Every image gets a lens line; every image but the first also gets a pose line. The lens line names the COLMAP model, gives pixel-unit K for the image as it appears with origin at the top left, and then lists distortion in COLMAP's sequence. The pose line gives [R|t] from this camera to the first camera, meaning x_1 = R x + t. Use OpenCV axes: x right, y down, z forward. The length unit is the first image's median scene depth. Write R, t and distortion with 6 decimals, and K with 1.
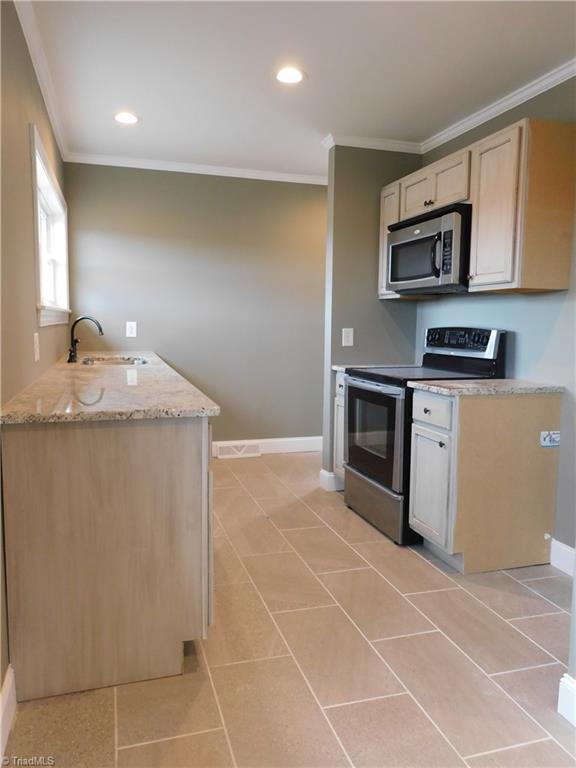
lens RADIAL K [[572.8, 0, 285.6], [0, 572.8, 383.3], [0, 0, 1]] dist [-0.025937, -0.007584]
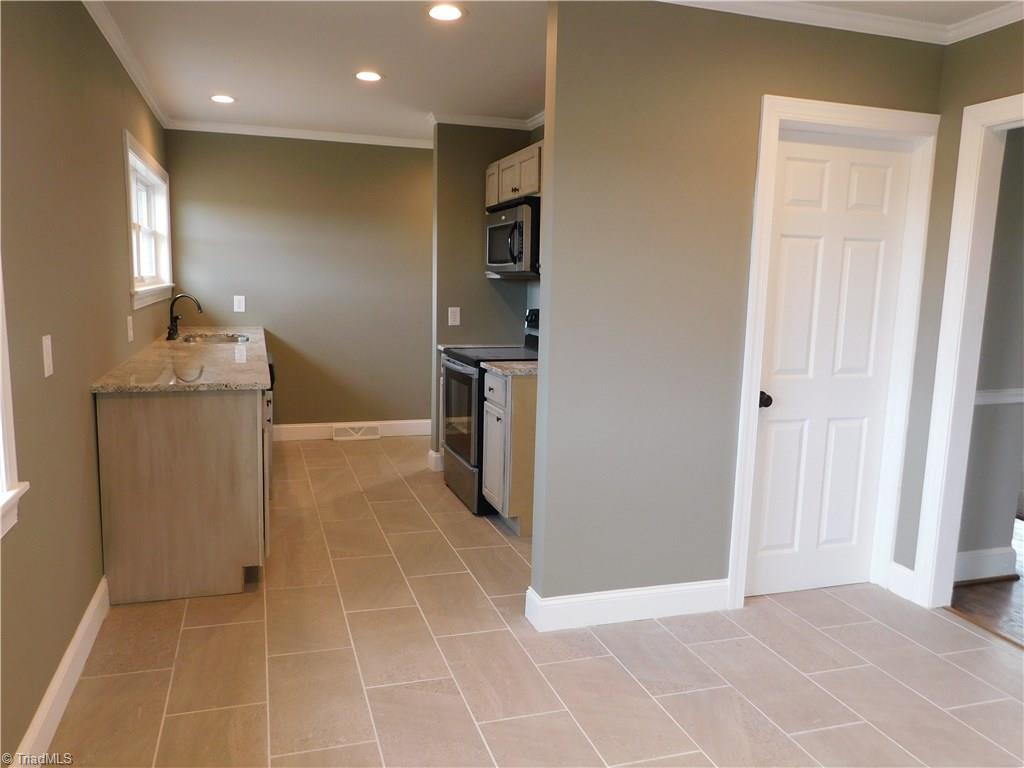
lens RADIAL K [[763.8, 0, 513.6], [0, 763.8, 388.4], [0, 0, 1]] dist [-0.025937, -0.007584]
pose [[0.999552, 0.008061, 0.028821, 0.223917], [-0.009121, 0.999278, 0.036870, -0.006923], [-0.028503, -0.037116, 0.998904, -0.420211]]
